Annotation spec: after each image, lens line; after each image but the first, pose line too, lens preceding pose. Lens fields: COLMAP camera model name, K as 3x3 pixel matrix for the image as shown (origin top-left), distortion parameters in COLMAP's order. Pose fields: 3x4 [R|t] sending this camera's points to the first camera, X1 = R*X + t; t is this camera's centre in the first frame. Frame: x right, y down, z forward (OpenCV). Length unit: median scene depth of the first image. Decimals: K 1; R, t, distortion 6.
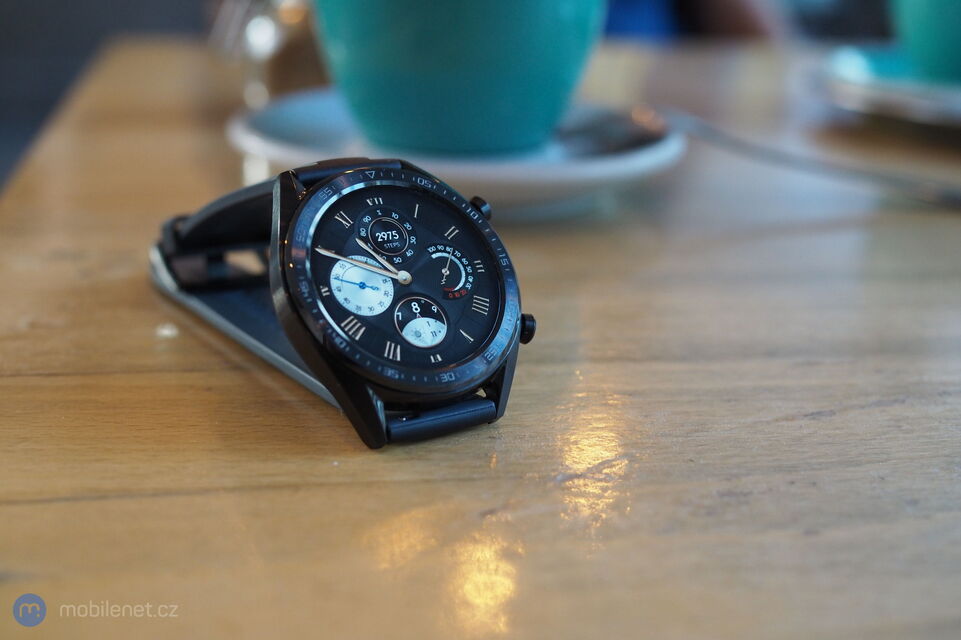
lens RADIAL K [[1512.2, 0, 481.0], [0, 1512.2, 299.1], [0, 0, 1]] dist [-0.093865, 0.016766]
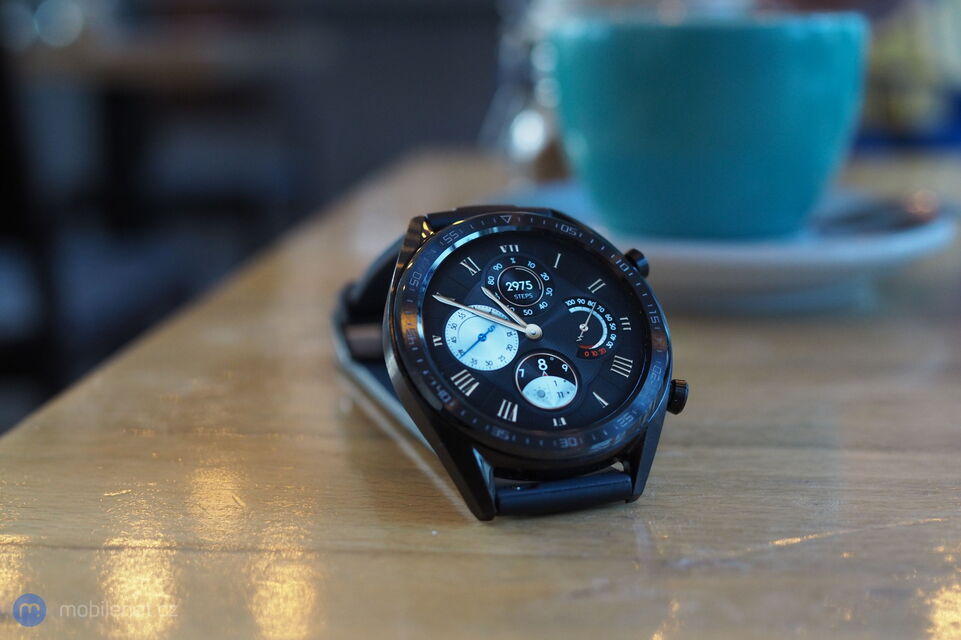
lens RADIAL K [[1512.2, 0, 481.0], [0, 1512.2, 299.1], [0, 0, 1]] dist [-0.093865, 0.016766]
pose [[0.966204, 0.014726, -0.257359, 0.148633], [-0.040026, 0.994829, -0.093345, 0.051211], [0.254653, 0.100491, 0.961797, 0.132938]]
